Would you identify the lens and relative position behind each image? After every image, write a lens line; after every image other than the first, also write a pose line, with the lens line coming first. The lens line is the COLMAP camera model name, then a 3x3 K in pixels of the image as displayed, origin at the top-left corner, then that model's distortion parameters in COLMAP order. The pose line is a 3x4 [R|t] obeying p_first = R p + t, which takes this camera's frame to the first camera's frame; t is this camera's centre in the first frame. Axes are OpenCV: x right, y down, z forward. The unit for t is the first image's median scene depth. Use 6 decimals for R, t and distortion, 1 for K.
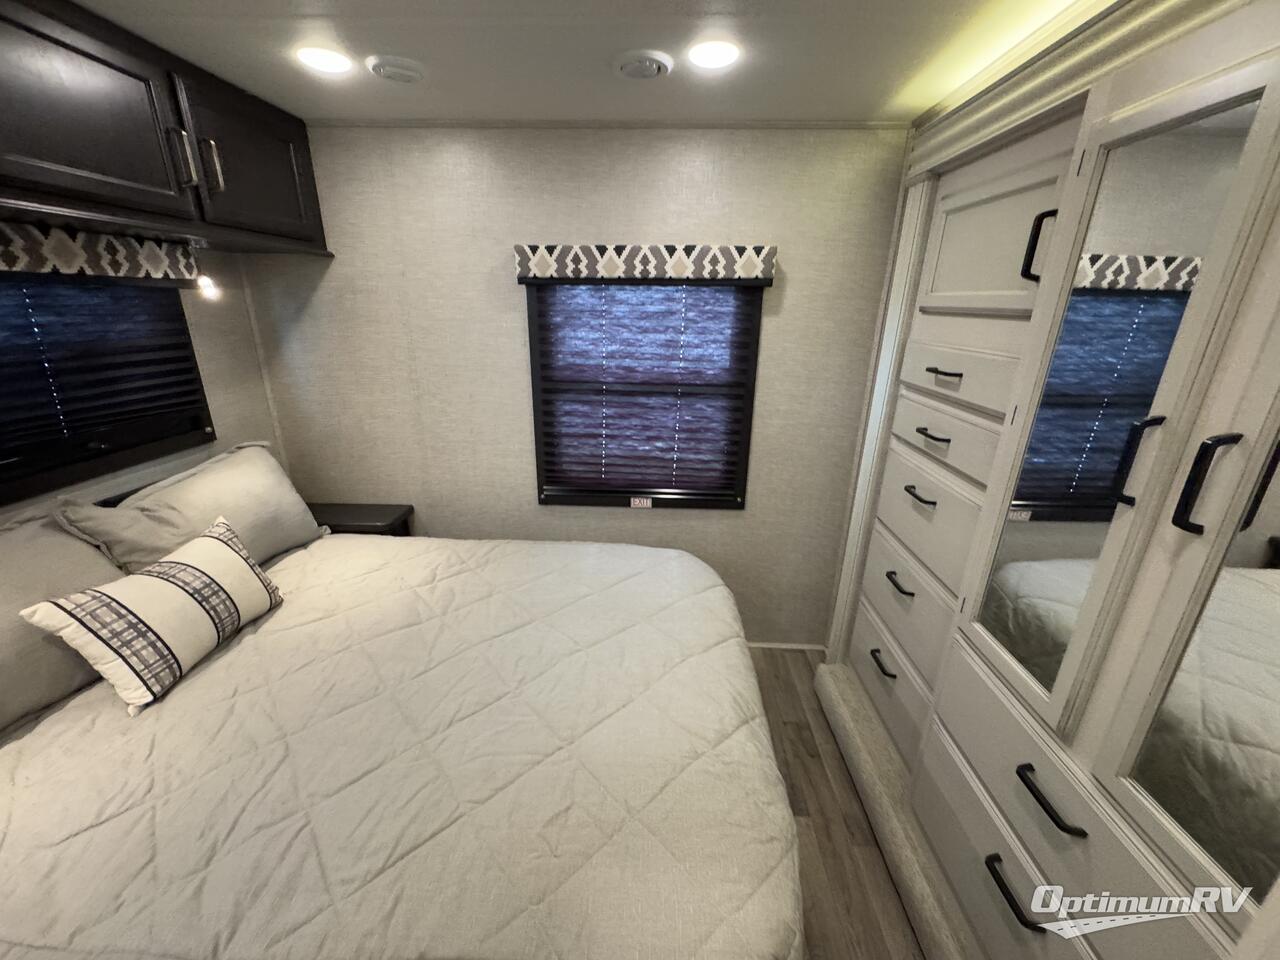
lens RADIAL K [[510.6, 0, 640.1], [0, 510.6, 478.4], [0, 0, 1]] dist [-0.003508, 0.000200]
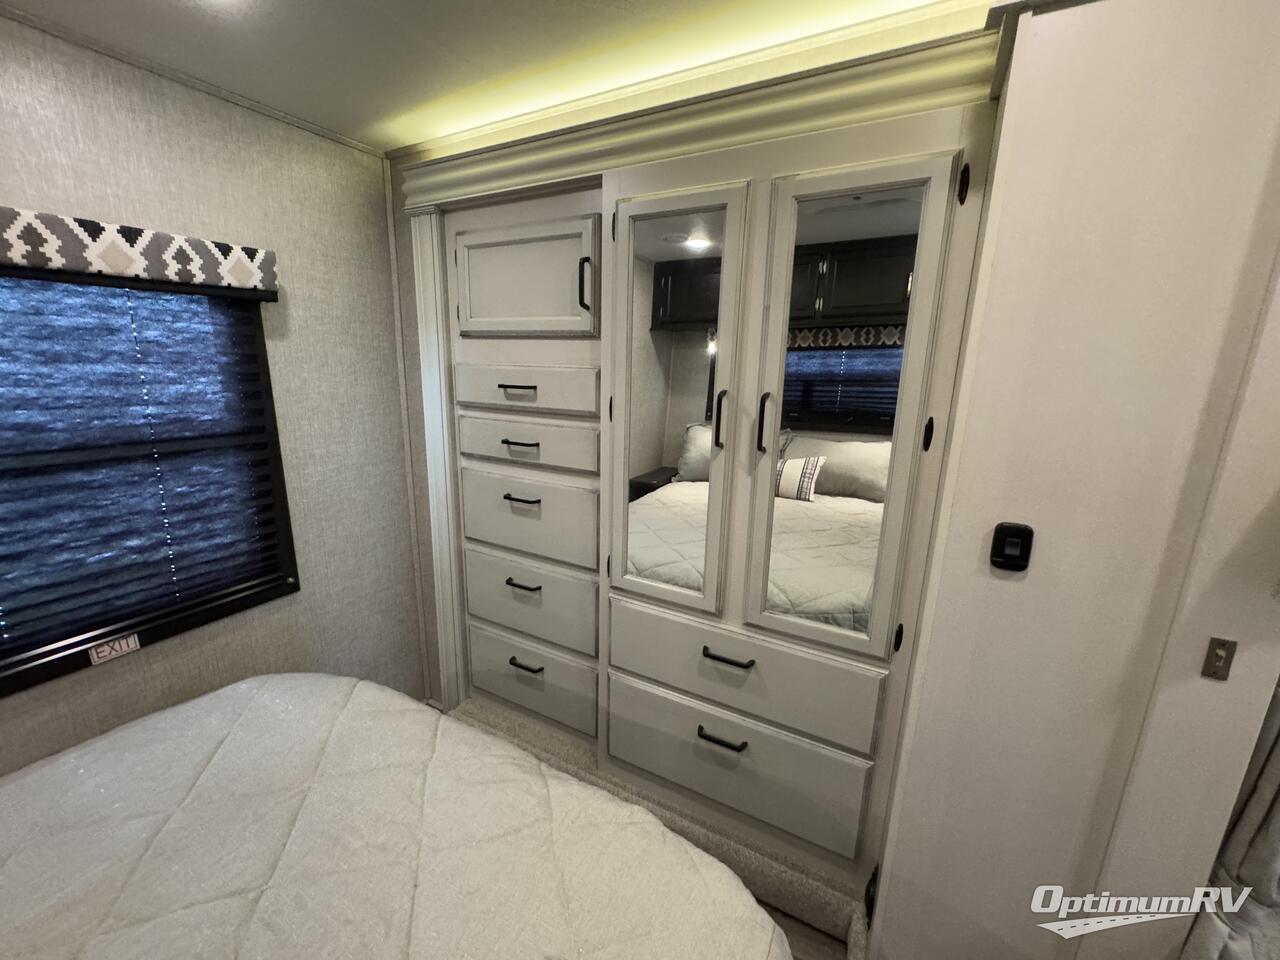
lens RADIAL K [[510.6, 0, 640.1], [0, 510.6, 478.4], [0, 0, 1]] dist [-0.003508, 0.000200]
pose [[0.449797, -0.207861, 0.868606, -0.221755], [0.277567, 0.956916, 0.085259, -0.025828], [-0.848905, 0.202747, 0.488113, 0.188121]]
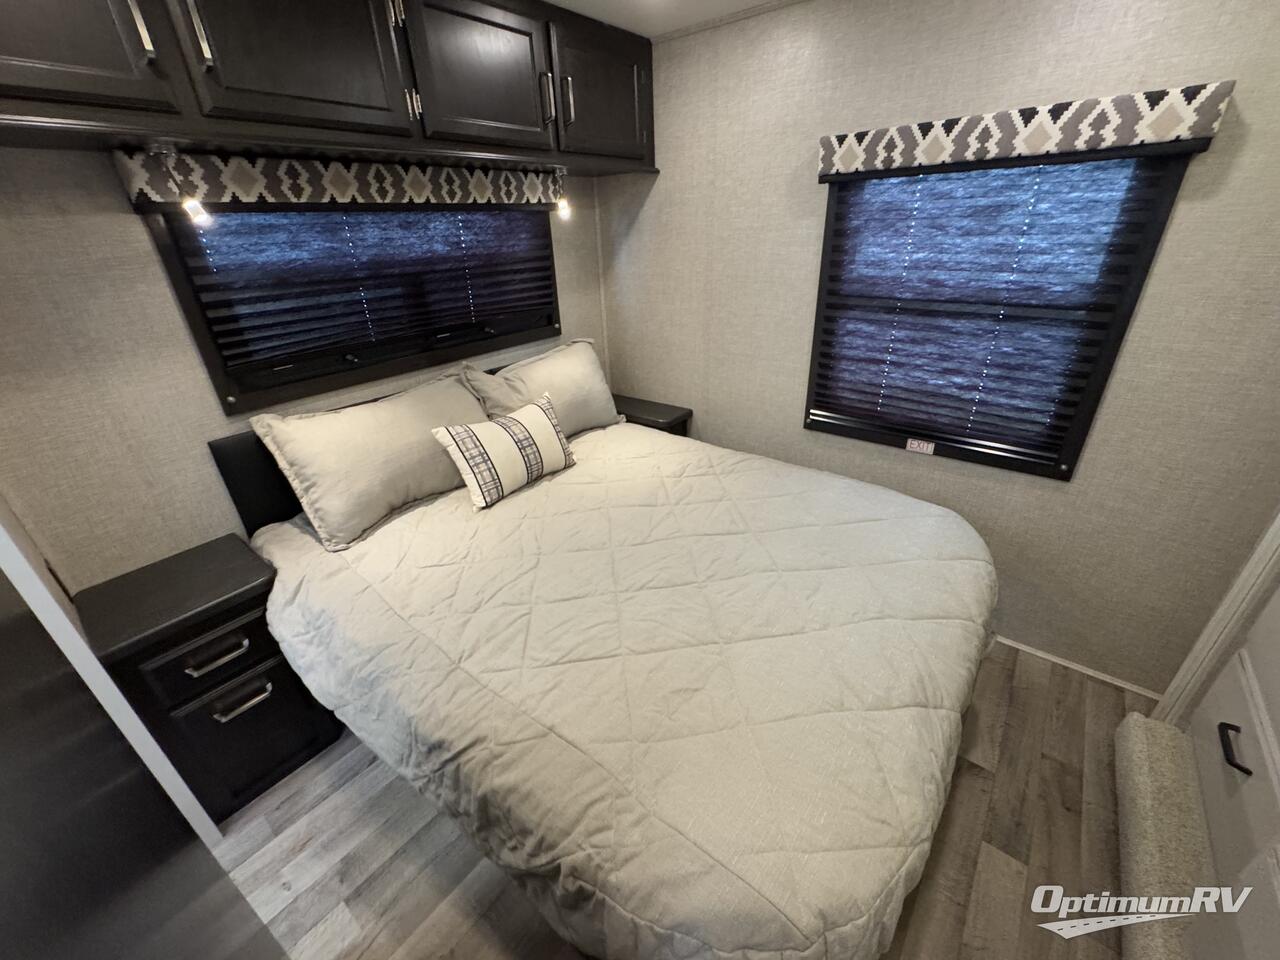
lens RADIAL K [[510.6, 0, 640.1], [0, 510.6, 478.4], [0, 0, 1]] dist [-0.003508, 0.000200]
pose [[0.803443, 0.224587, -0.551399, 0.124921], [-0.144471, 0.971988, 0.185385, 0.009982], [0.577588, -0.069285, 0.813383, 0.033632]]
